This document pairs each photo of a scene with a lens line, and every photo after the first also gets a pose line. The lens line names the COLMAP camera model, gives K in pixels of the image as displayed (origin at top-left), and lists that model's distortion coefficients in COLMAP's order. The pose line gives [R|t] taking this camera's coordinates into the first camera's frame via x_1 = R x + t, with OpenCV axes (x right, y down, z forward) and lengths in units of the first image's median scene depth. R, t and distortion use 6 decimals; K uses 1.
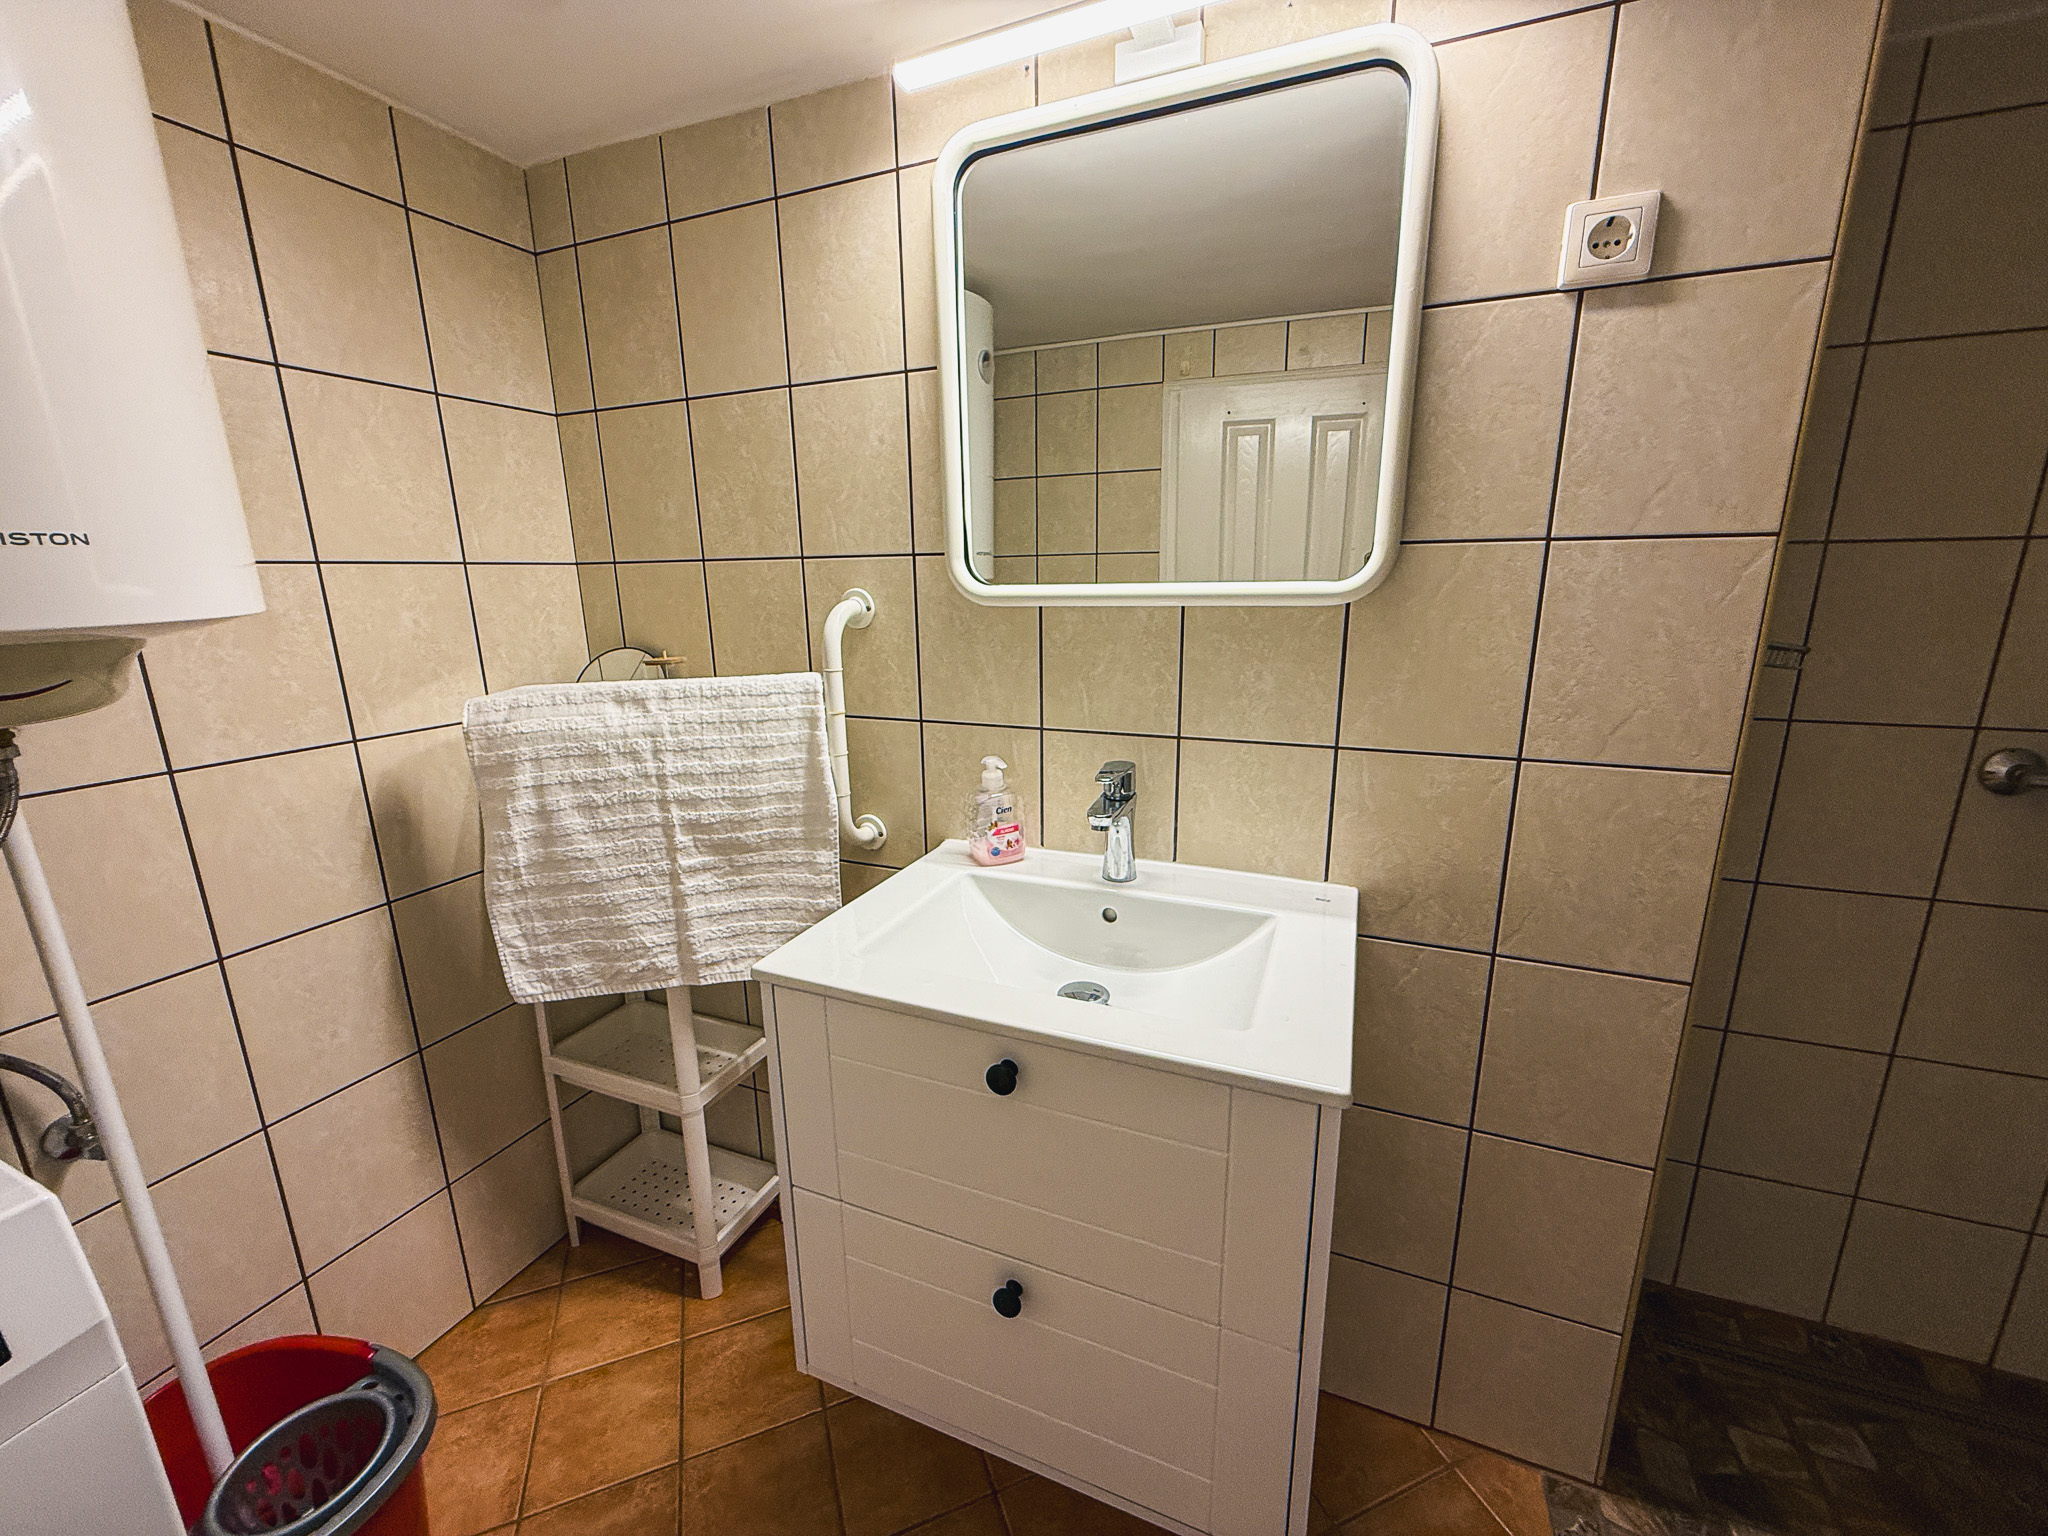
lens RADIAL K [[818.3, 0, 1019.0], [0, 818.3, 766.2], [0, 0, 1]] dist [0.001846, 0.000175]
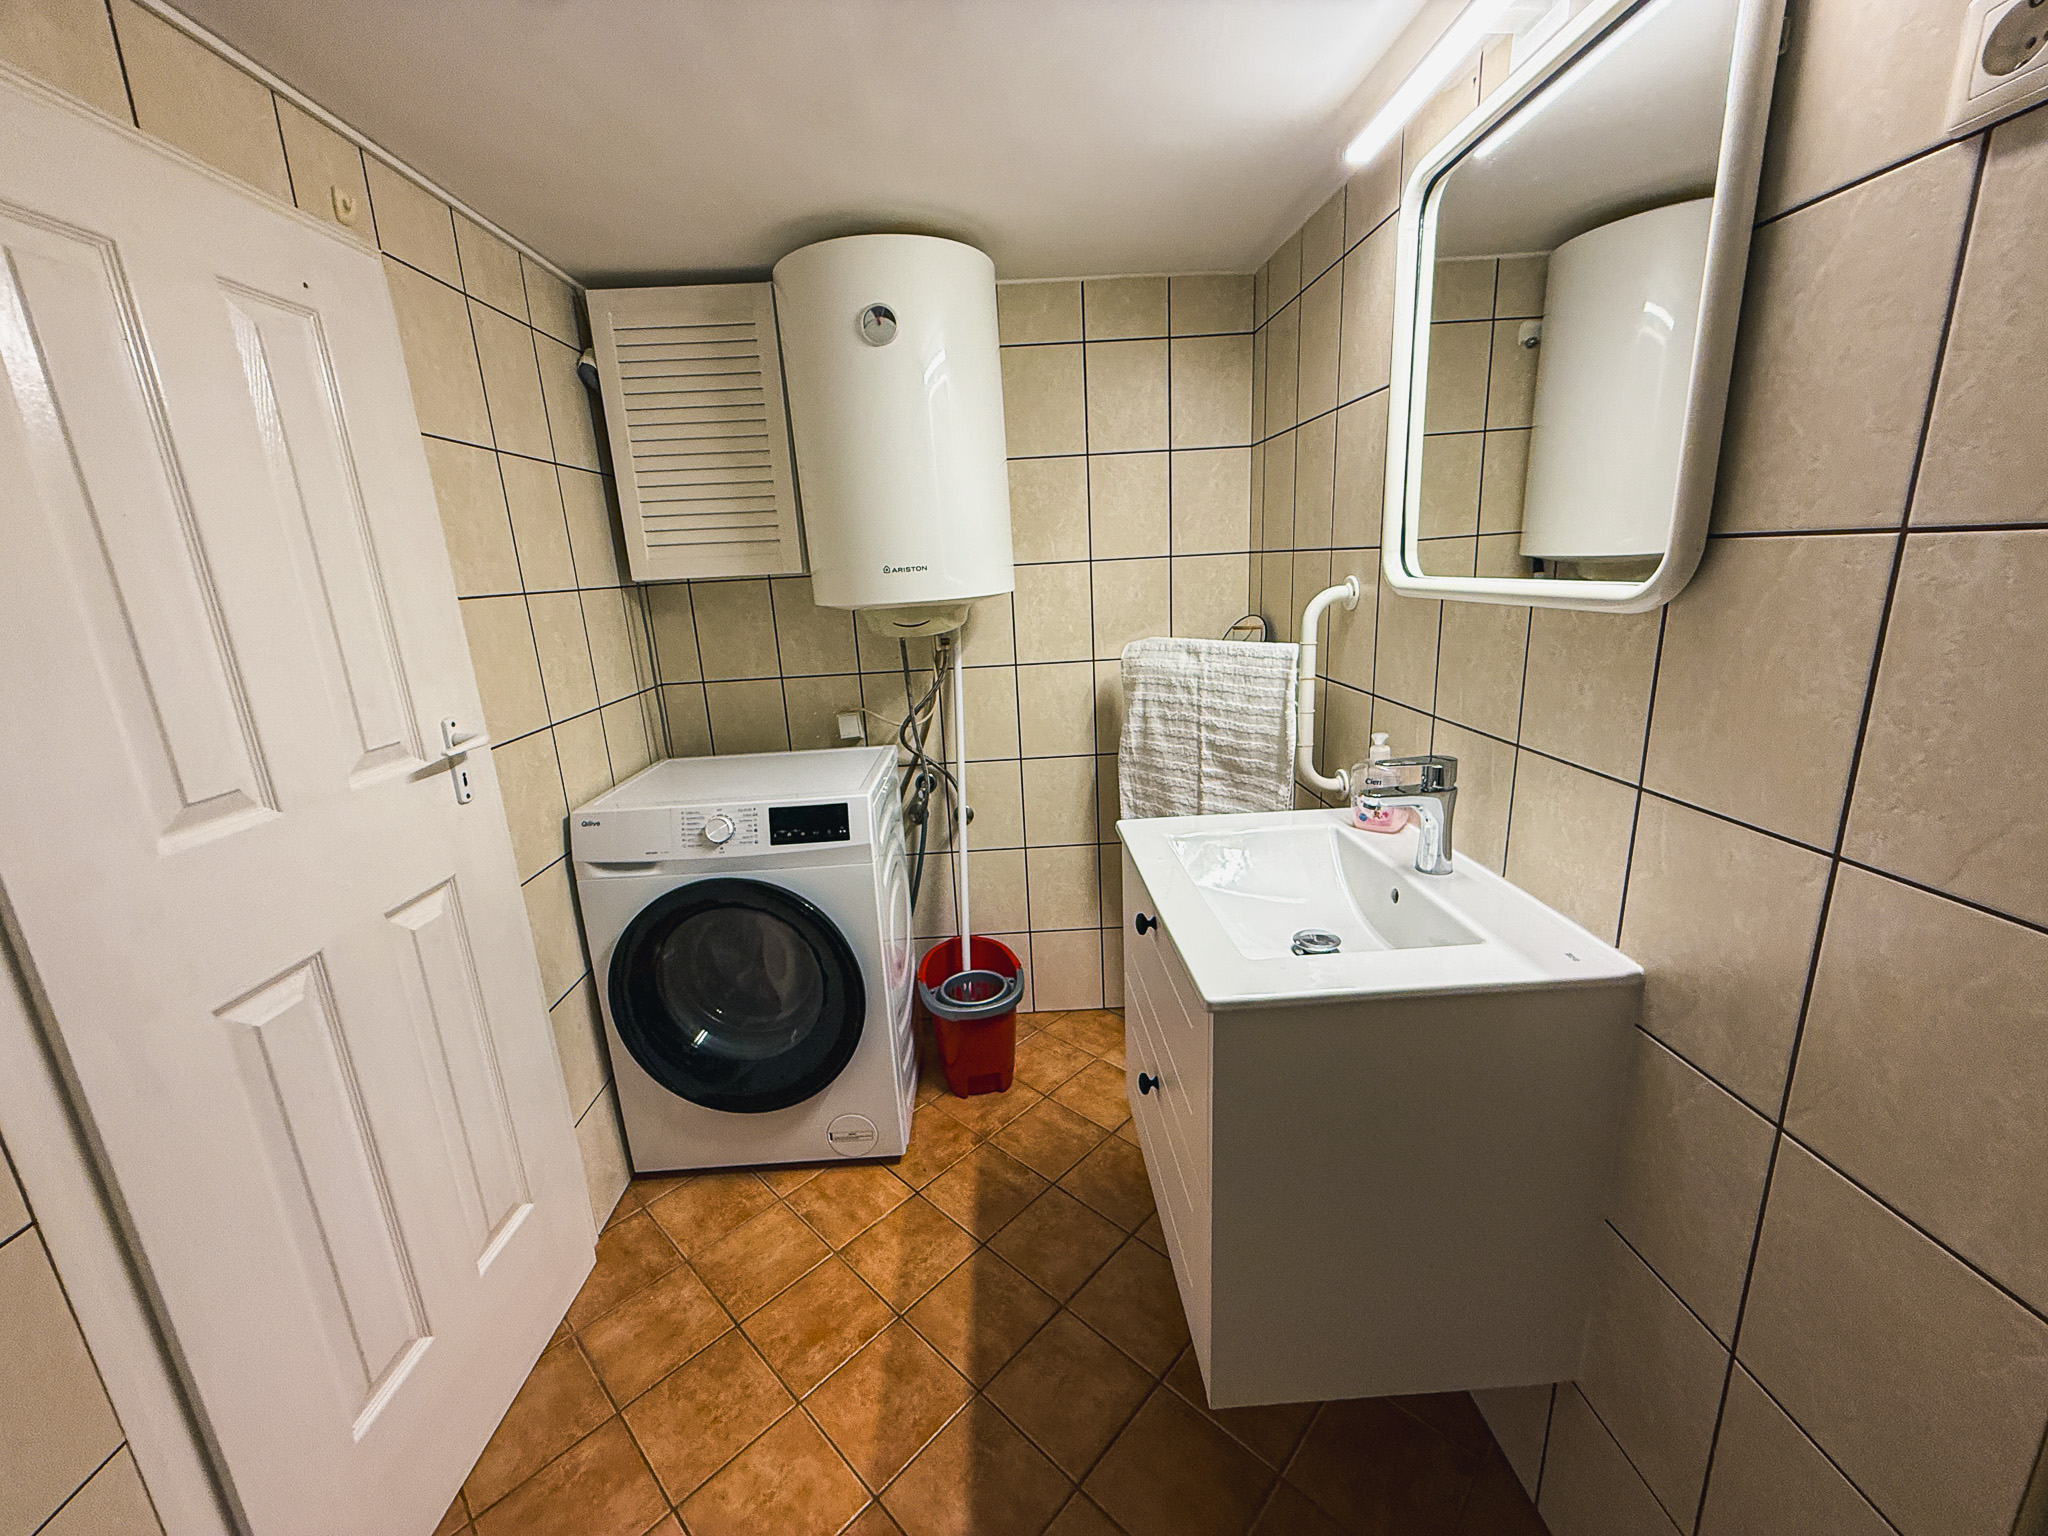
lens RADIAL K [[818.3, 0, 1019.0], [0, 818.3, 766.2], [0, 0, 1]] dist [0.001846, 0.000175]
pose [[0.423480, 0.215157, -0.879984, 0.734848], [-0.163895, 0.973553, 0.159162, -0.063480], [0.890956, 0.076823, 0.447544, 0.074157]]
